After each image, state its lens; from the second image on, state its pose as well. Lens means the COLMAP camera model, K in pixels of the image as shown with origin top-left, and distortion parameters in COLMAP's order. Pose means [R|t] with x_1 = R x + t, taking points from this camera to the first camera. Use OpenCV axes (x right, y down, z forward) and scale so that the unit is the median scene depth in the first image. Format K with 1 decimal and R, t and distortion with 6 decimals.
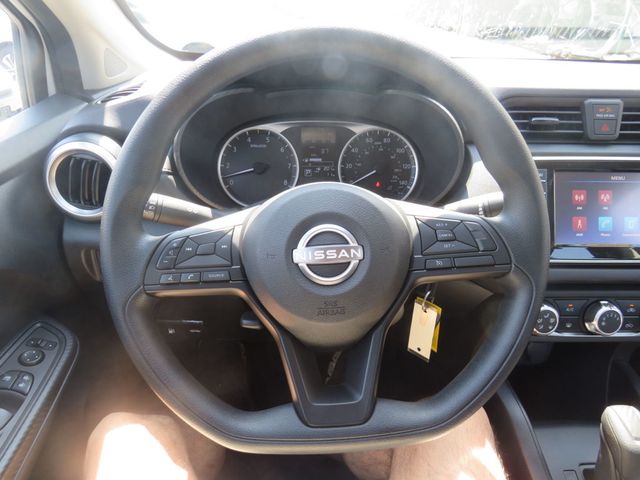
lens RADIAL K [[465.7, 0, 319.3], [0, 465.7, 239.7], [0, 0, 1]] dist [-0.031848, 0.030799]
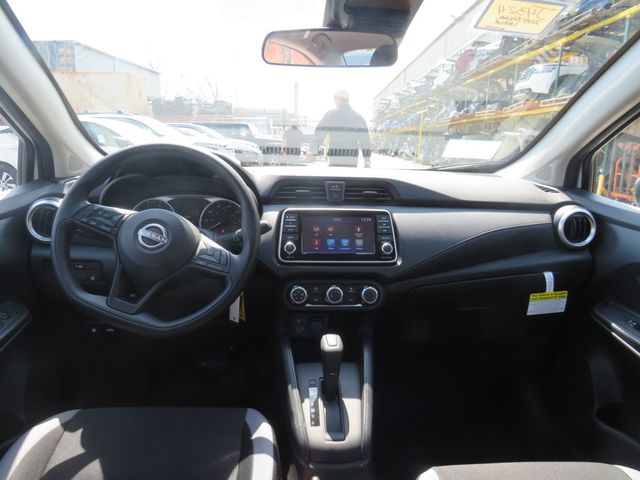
lens RADIAL K [[465.7, 0, 317.7], [0, 465.7, 237.9], [0, 0, 1]] dist [-0.031848, 0.030799]
pose [[0.998386, 0.001924, 0.056759, 0.430276], [0.012504, 0.967453, -0.252743, 0.393042], [-0.055398, 0.253045, 0.965867, -0.764226]]
